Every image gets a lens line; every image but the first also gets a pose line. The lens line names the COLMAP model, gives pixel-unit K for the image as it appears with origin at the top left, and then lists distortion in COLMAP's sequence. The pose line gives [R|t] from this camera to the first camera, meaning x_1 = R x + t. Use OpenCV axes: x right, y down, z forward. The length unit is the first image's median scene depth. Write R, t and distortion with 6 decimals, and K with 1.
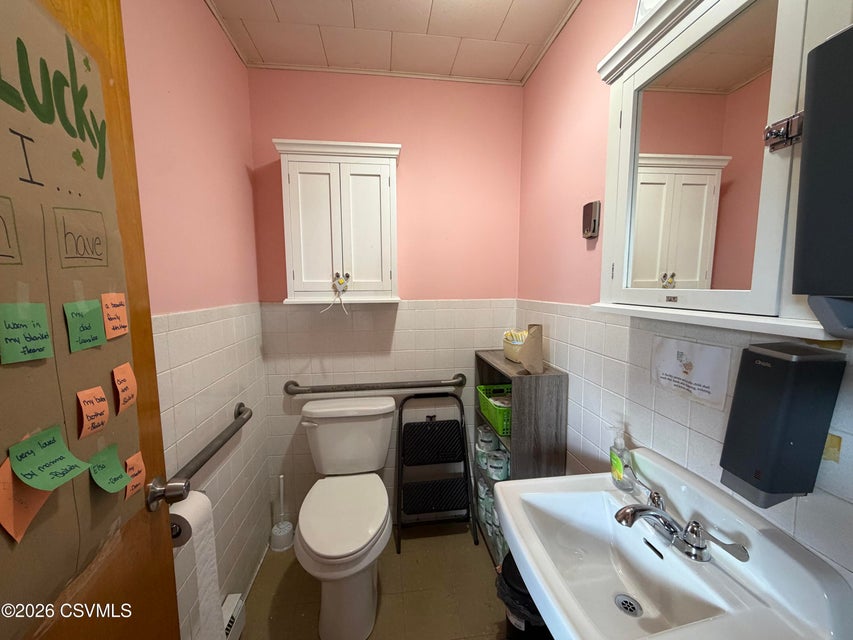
lens RADIAL K [[343.6, 0, 426.5], [0, 343.6, 320.0], [0, 0, 1]] dist [-0.000319, -0.000017]
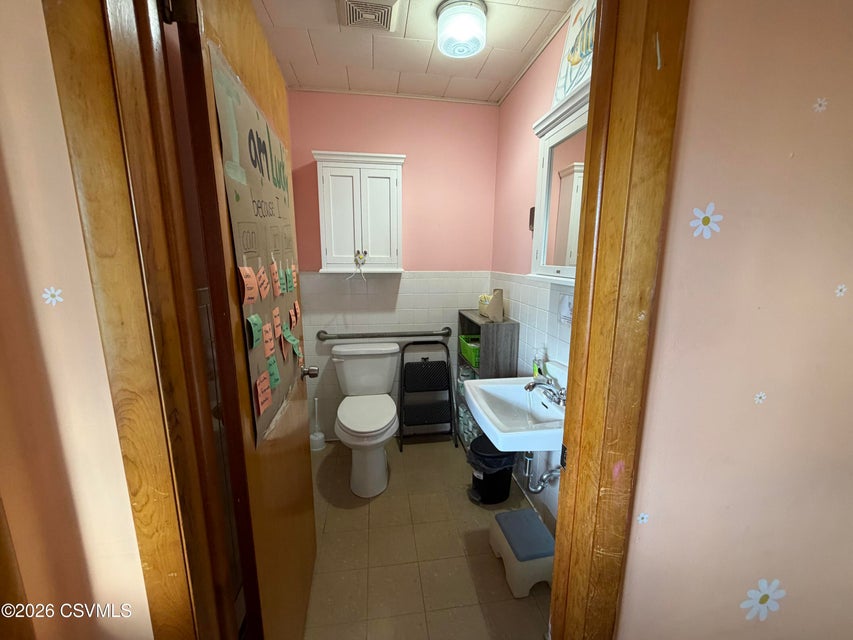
lens RADIAL K [[343.6, 0, 426.5], [0, 343.6, 320.0], [0, 0, 1]] dist [-0.000319, -0.000017]
pose [[0.999682, 0.010470, 0.022959, -0.015319], [-0.012265, 0.996760, 0.079492, 0.025840], [-0.022052, -0.079749, 0.996571, -0.368993]]
